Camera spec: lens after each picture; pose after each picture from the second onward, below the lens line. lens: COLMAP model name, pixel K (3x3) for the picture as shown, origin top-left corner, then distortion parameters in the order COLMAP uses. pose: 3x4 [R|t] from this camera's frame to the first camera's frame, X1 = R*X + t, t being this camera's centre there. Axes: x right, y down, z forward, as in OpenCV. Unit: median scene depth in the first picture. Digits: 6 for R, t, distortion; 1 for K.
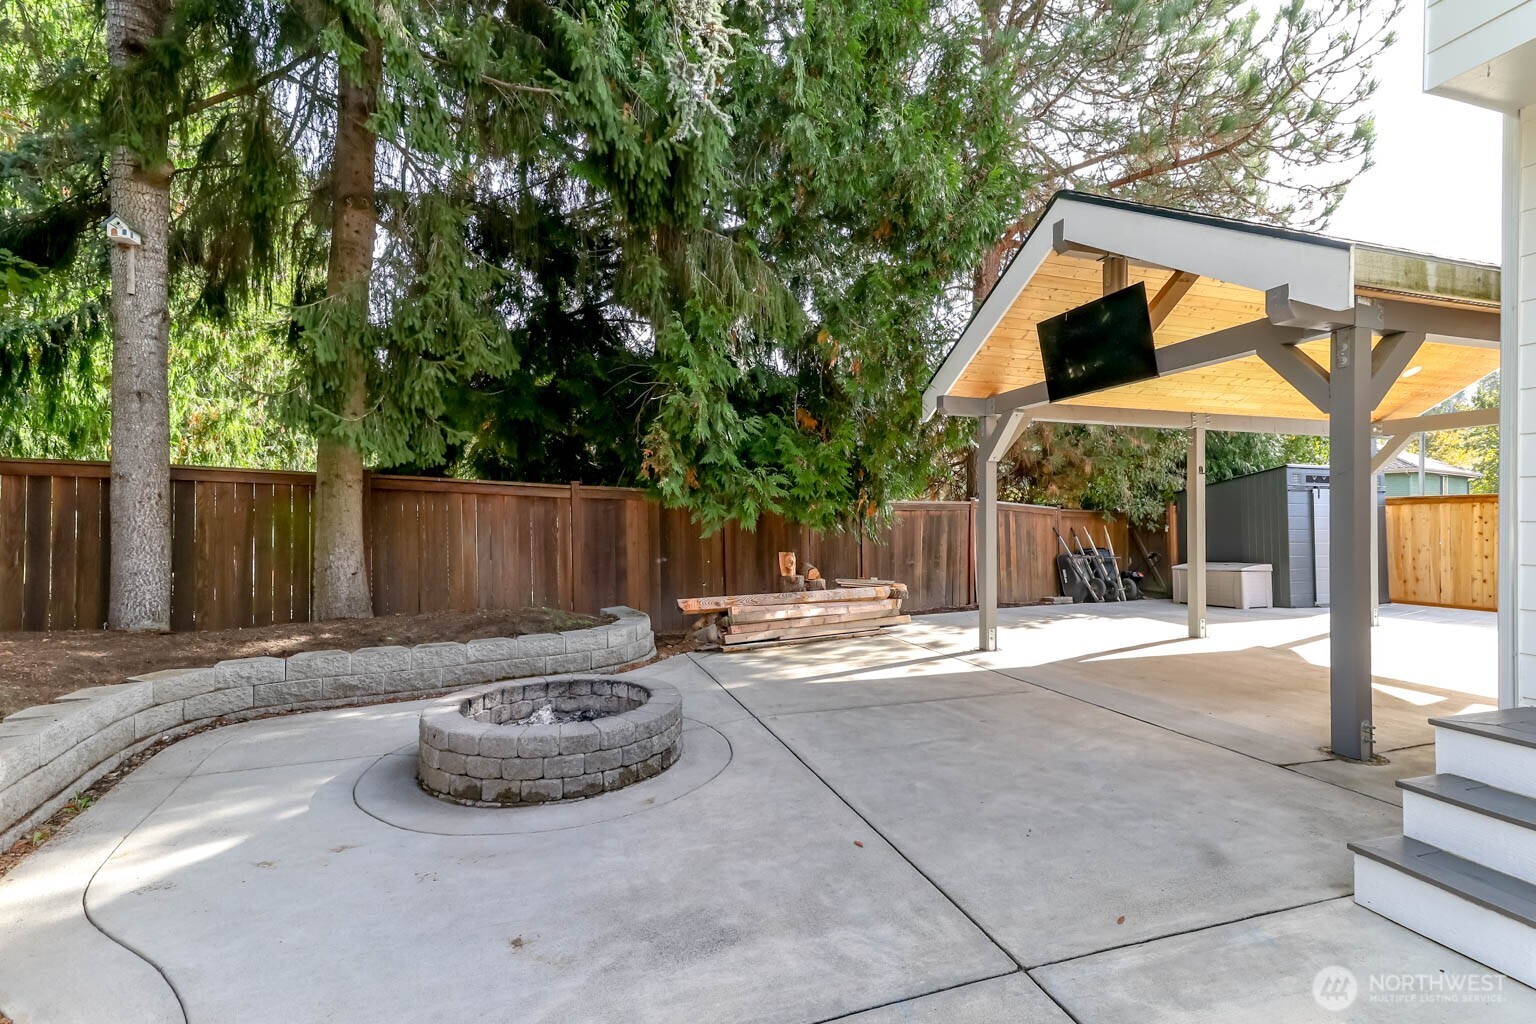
lens RADIAL K [[702.6, 0, 768.9], [0, 702.6, 515.6], [0, 0, 1]] dist [0.021862, 0.000836]
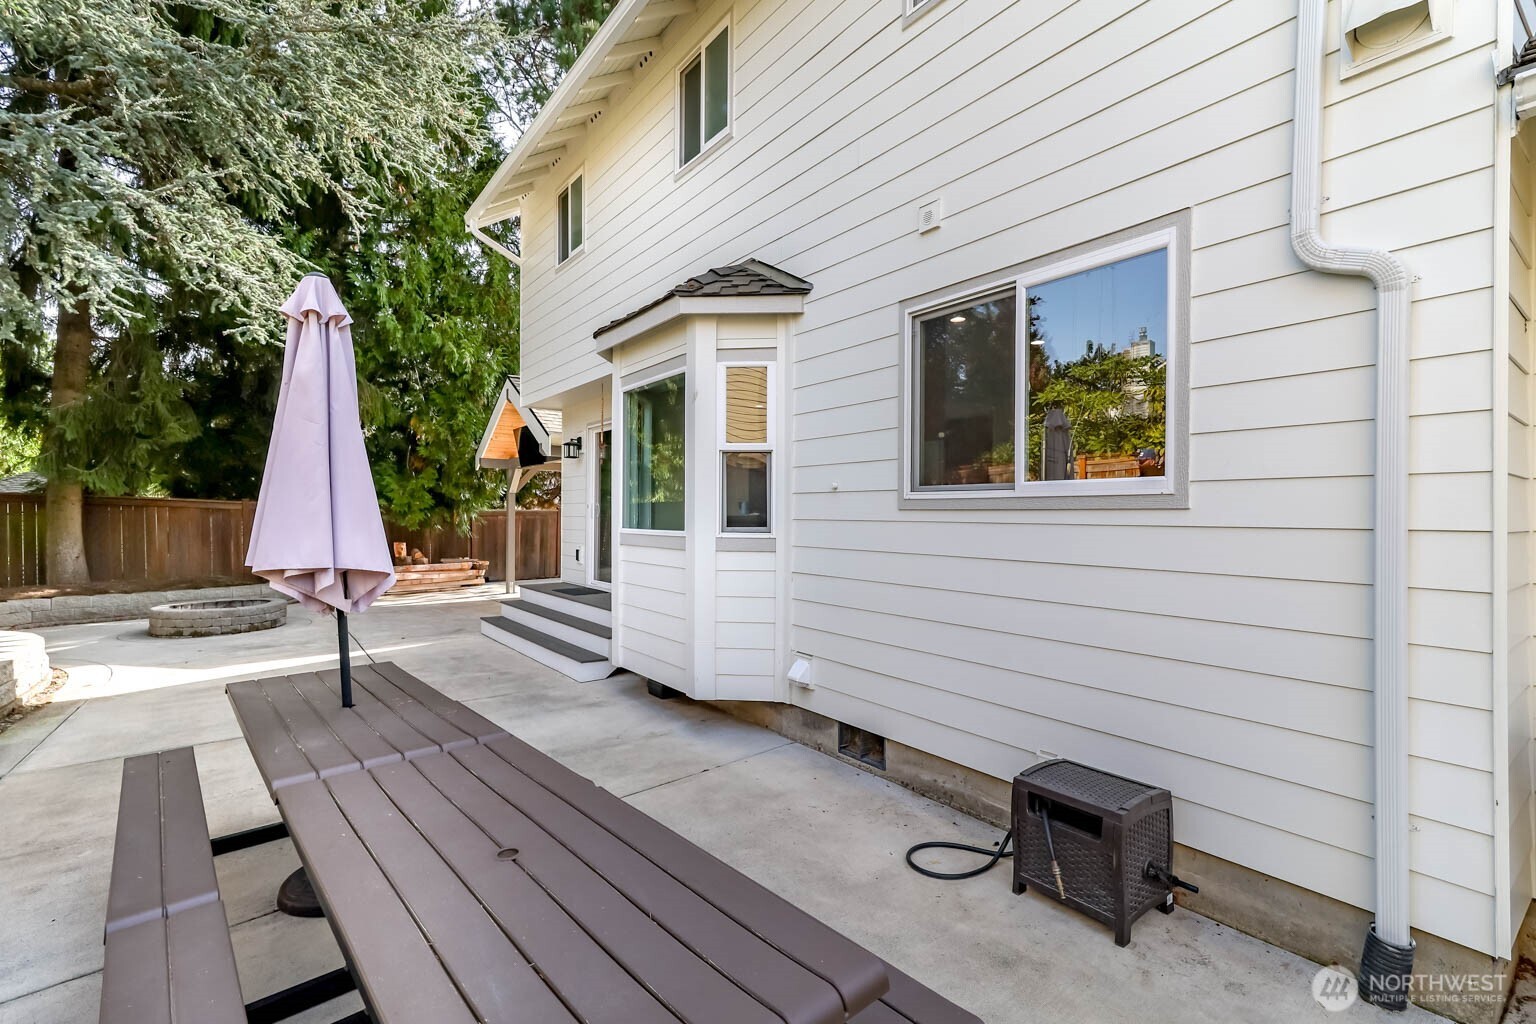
lens RADIAL K [[702.6, 0, 774.9], [0, 702.6, 515.0], [0, 0, 1]] dist [0.021862, 0.000836]
pose [[0.944470, 0.005492, 0.328552, 0.427489], [-0.008663, 0.999929, 0.008187, -0.046302], [-0.328484, -0.010579, 0.944450, -1.192114]]
